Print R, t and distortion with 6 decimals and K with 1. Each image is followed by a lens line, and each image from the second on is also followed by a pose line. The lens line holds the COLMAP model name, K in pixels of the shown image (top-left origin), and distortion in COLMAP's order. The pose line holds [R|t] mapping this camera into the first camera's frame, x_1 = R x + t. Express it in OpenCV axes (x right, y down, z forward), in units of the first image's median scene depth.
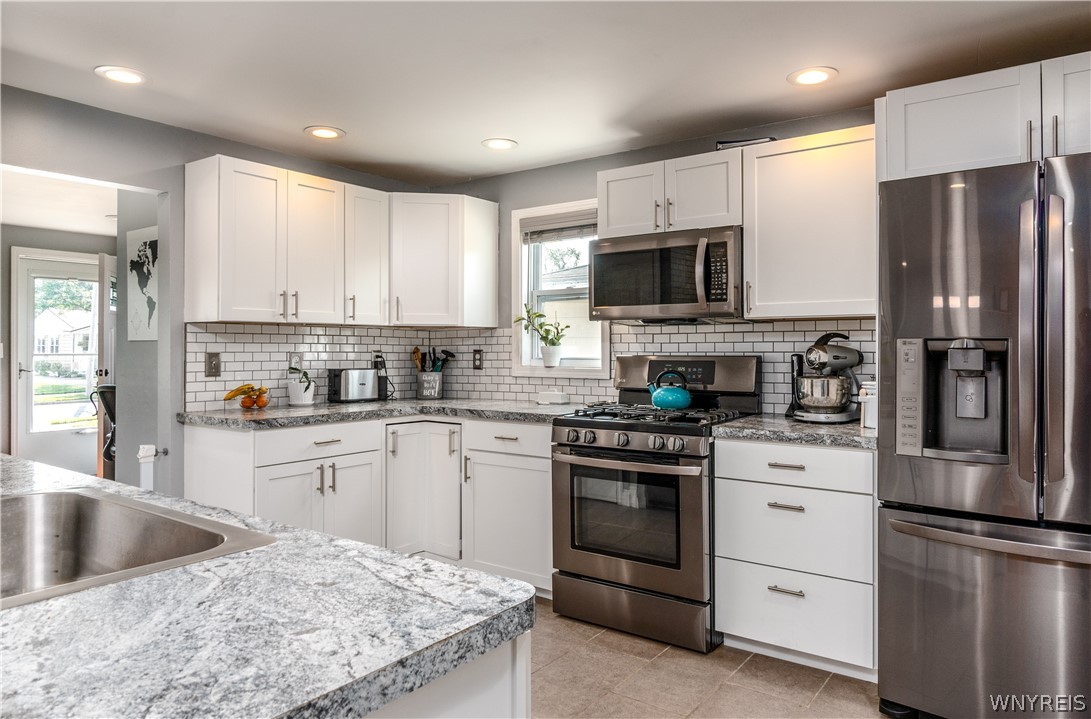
lens RADIAL K [[725.4, 0, 549.5], [0, 725.4, 343.6], [0, 0, 1]] dist [0.000633, -0.002305]
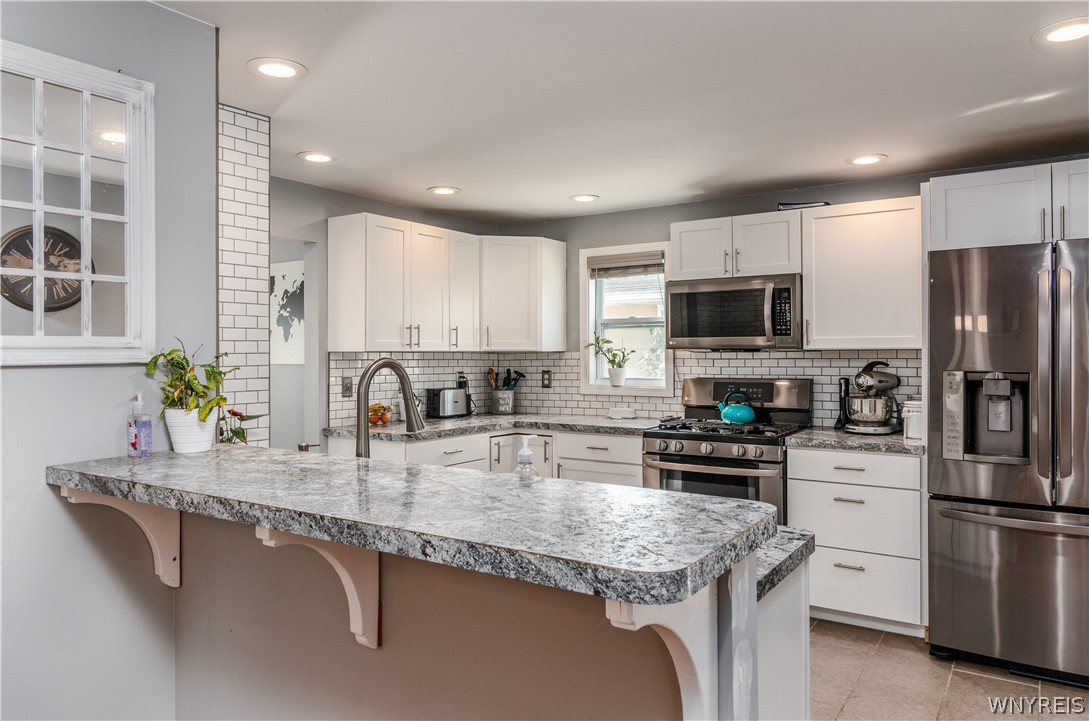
lens RADIAL K [[773.5, 0, 506.1], [0, 773.5, 347.5], [0, 0, 1]] dist [-0.000146, 0.003052]
pose [[0.999702, -0.002461, 0.024294, -0.242264], [0.002453, 0.999997, 0.000359, -0.035909], [-0.024295, -0.000299, 0.999705, -0.268831]]
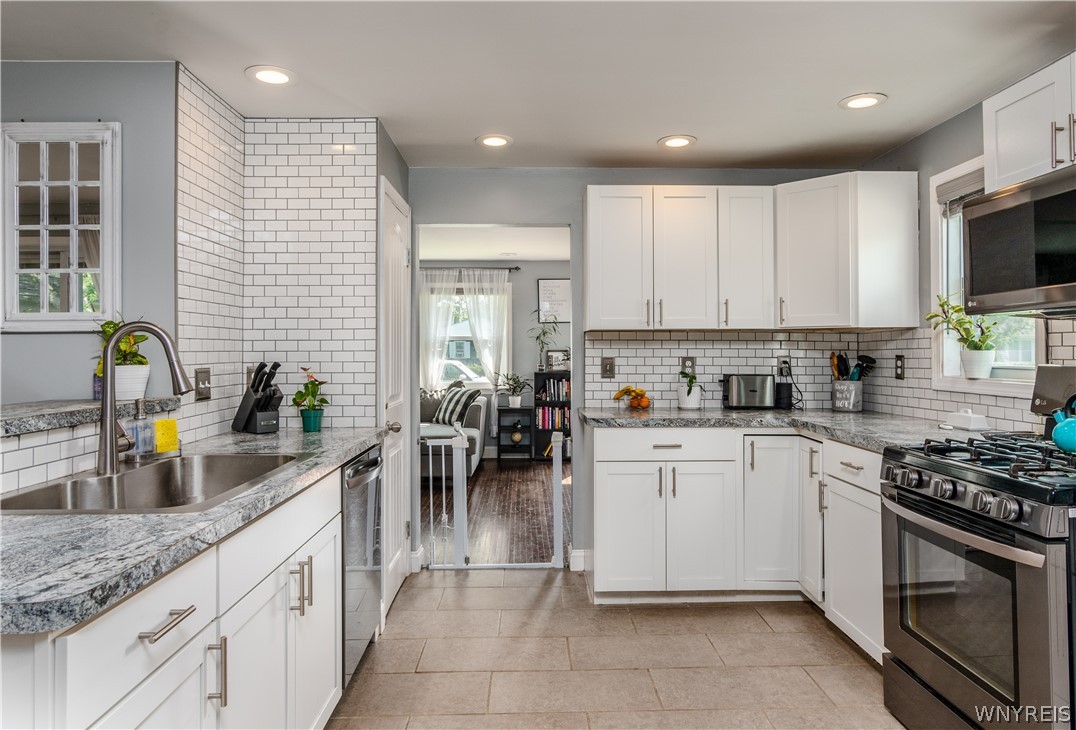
lens RADIAL K [[672.0, 0, 542.9], [0, 672.0, 347.7], [0, 0, 1]] dist [-0.006501, -0.001727]
pose [[0.601811, -0.005326, -0.798621, 0.332028], [0.007065, 0.999974, -0.001345, -0.002099], [0.798607, -0.004833, 0.601833, 0.284280]]
